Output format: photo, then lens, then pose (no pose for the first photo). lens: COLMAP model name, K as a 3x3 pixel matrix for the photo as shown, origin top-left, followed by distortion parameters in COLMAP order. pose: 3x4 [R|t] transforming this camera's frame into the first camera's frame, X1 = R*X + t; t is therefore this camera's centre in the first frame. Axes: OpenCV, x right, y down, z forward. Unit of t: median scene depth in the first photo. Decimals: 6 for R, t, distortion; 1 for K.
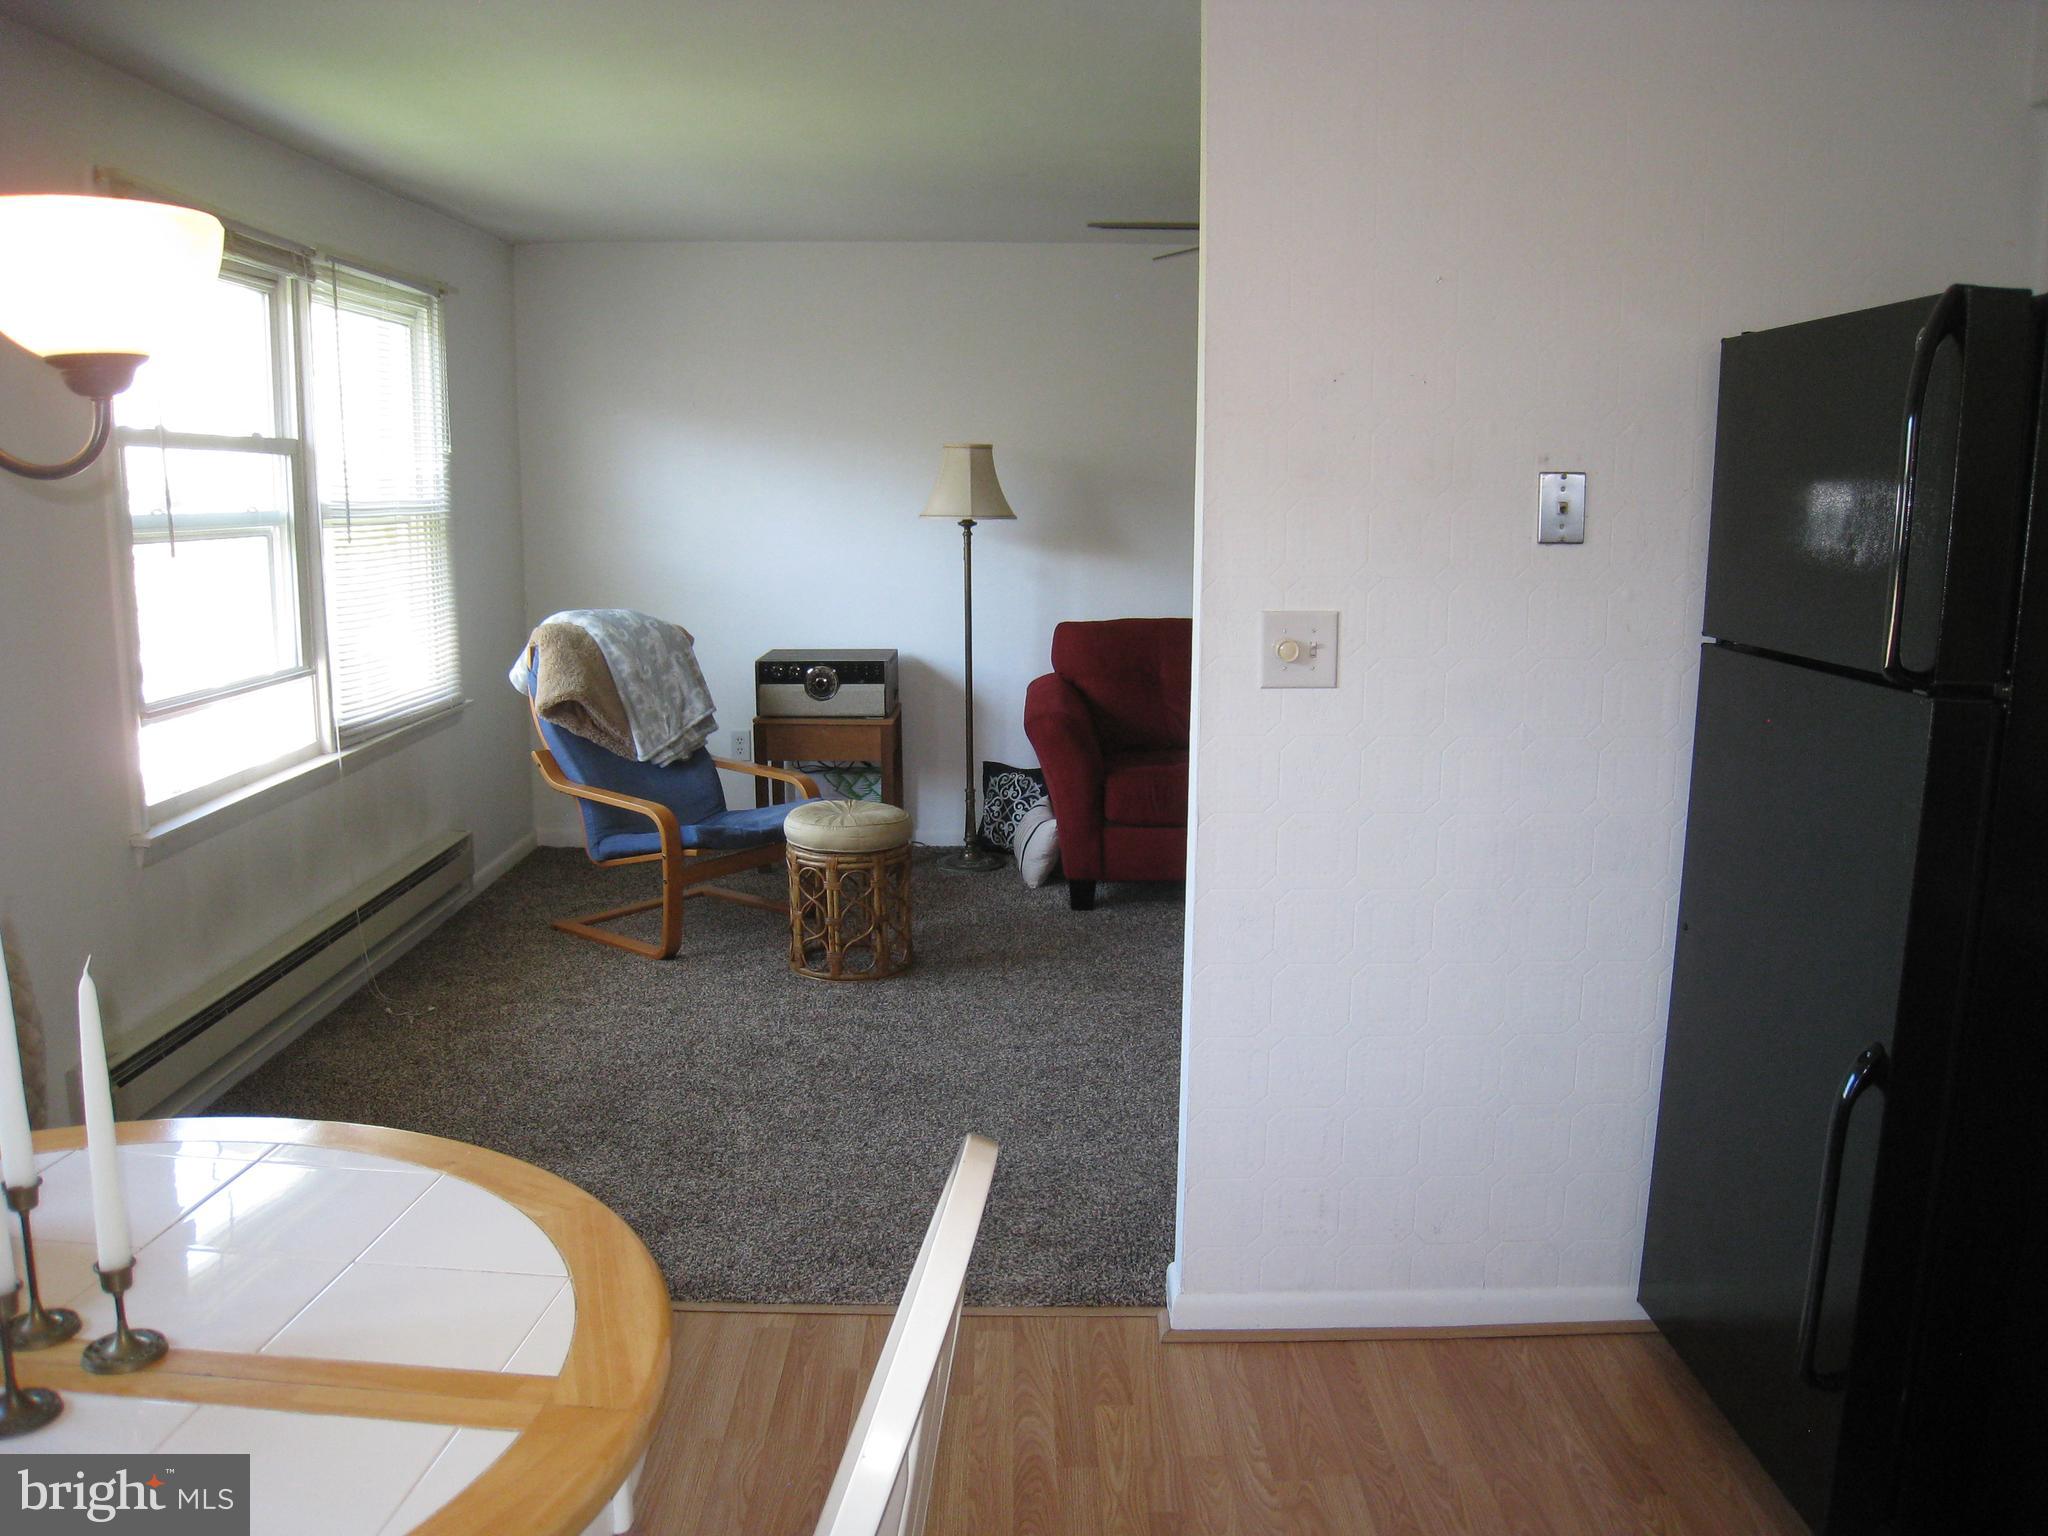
lens RADIAL K [[1674.9, 0, 1021.2], [0, 1674.9, 805.1], [0, 0, 1]] dist [-0.165006, 0.105129]
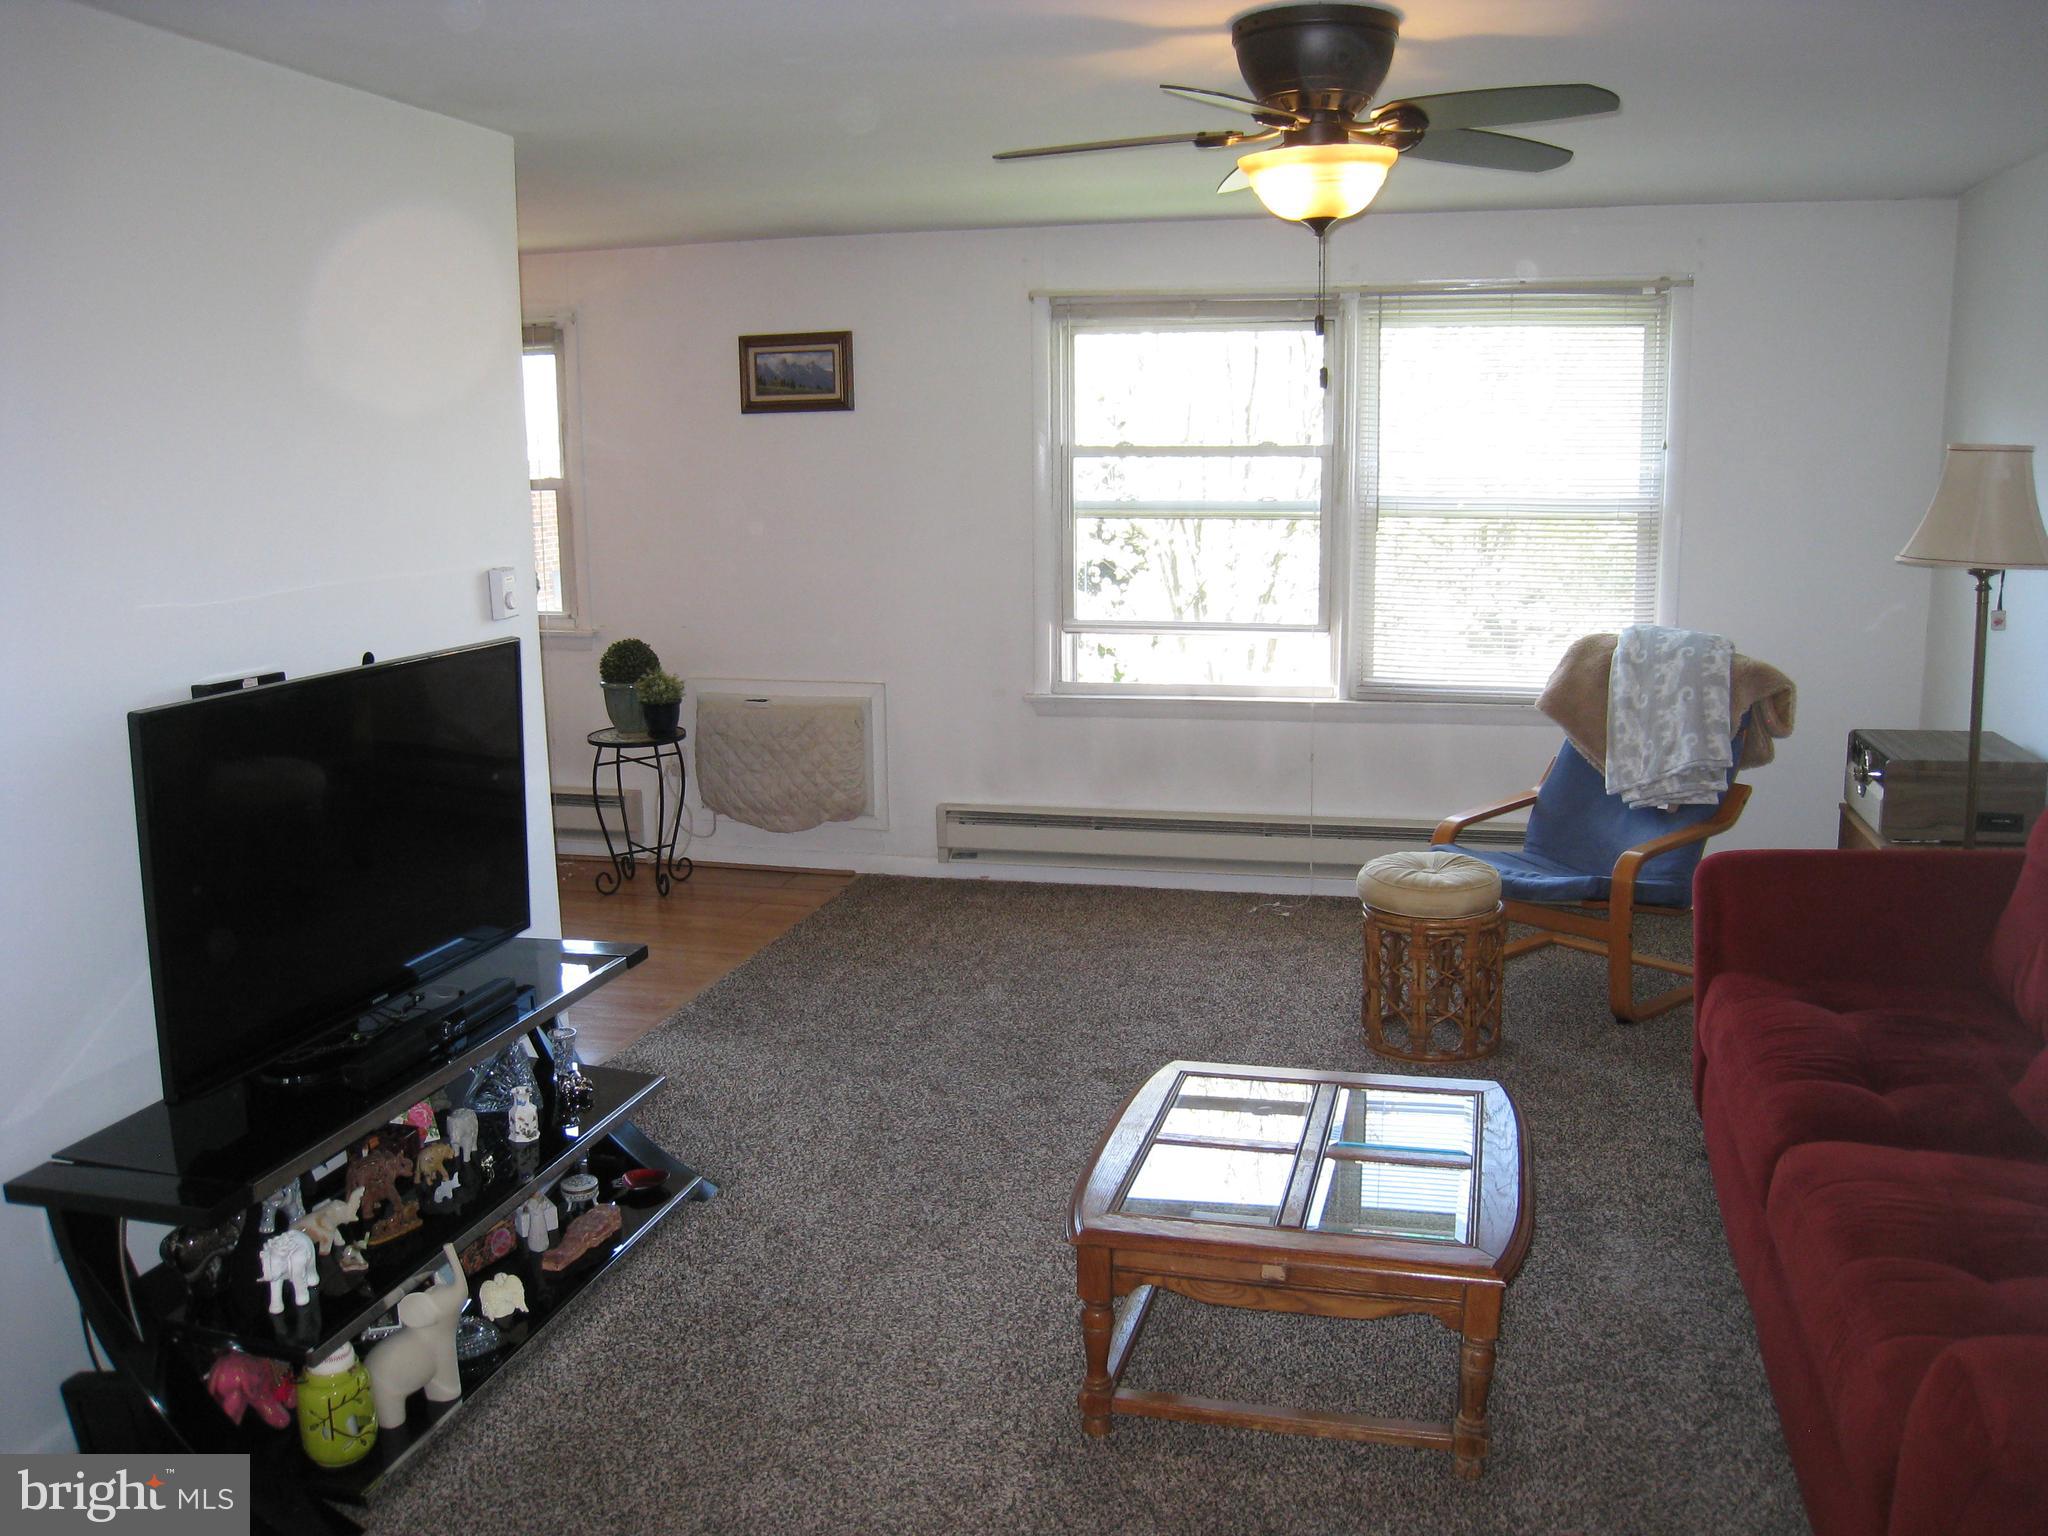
lens RADIAL K [[1674.9, 0, 1021.2], [0, 1674.9, 805.1], [0, 0, 1]] dist [-0.165006, 0.105129]
pose [[-0.240812, 0.201235, -0.949481, 0.719371], [-0.171605, 0.954029, 0.245723, -0.189650], [0.955281, 0.222109, -0.195209, 0.878578]]
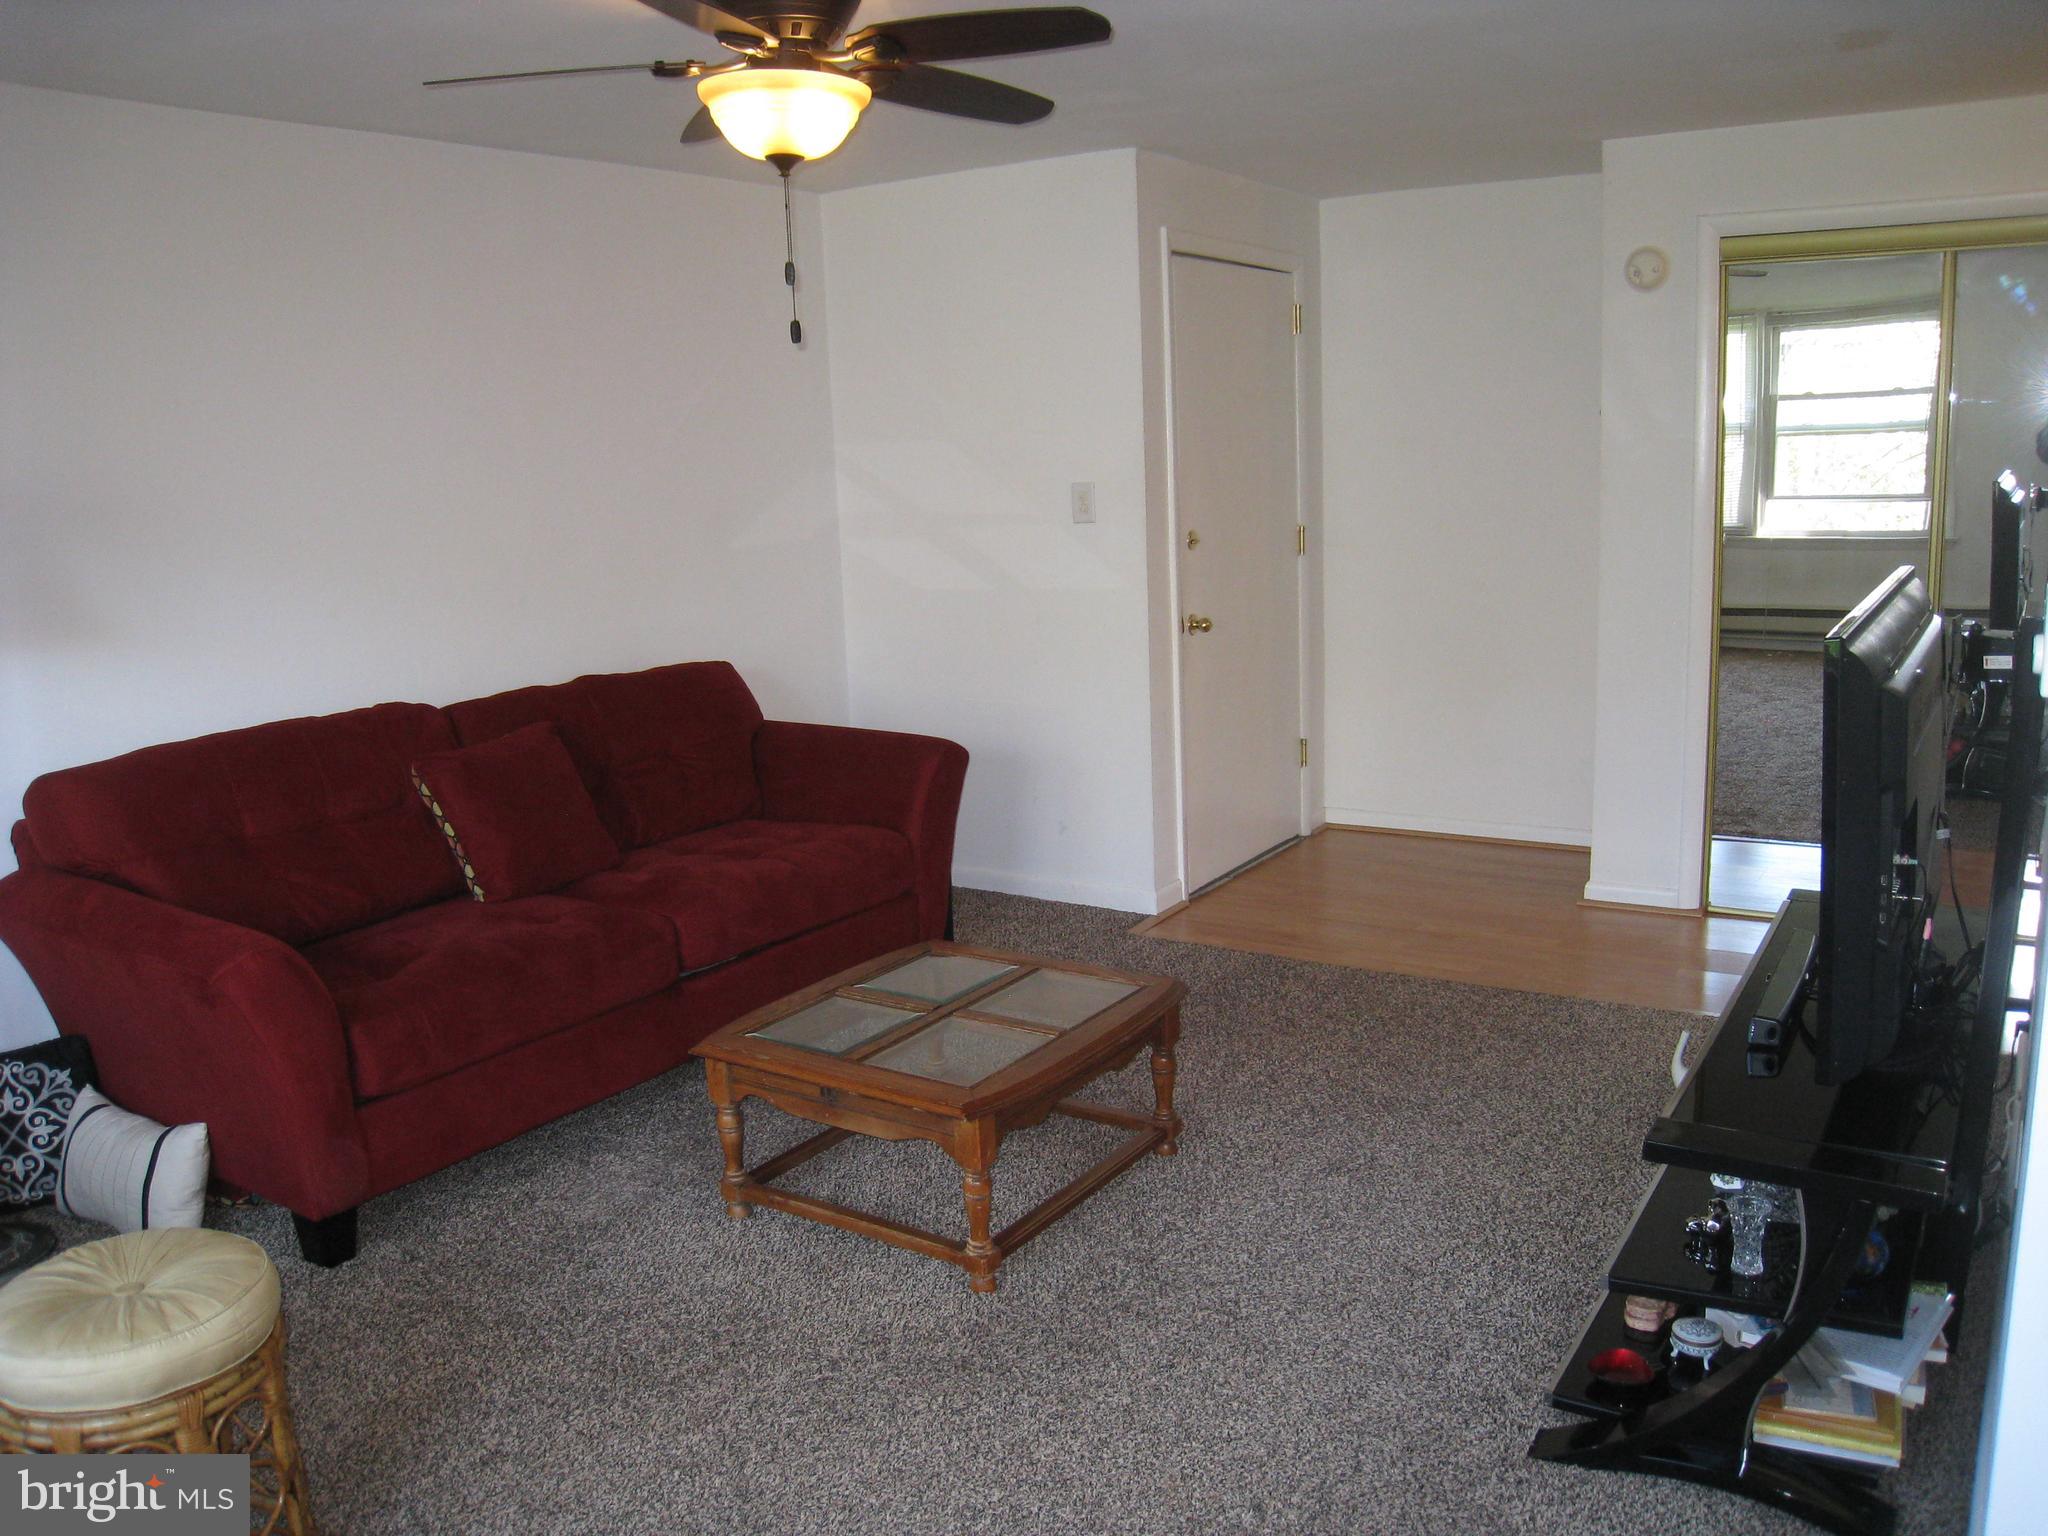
lens RADIAL K [[1674.9, 0, 1021.2], [0, 1674.9, 805.1], [0, 0, 1]] dist [-0.165006, 0.105129]
pose [[0.534181, -0.198973, 0.821620, -0.274457], [0.194818, 0.974721, 0.109388, -0.109341], [-0.822616, 0.101633, 0.559441, 0.517169]]
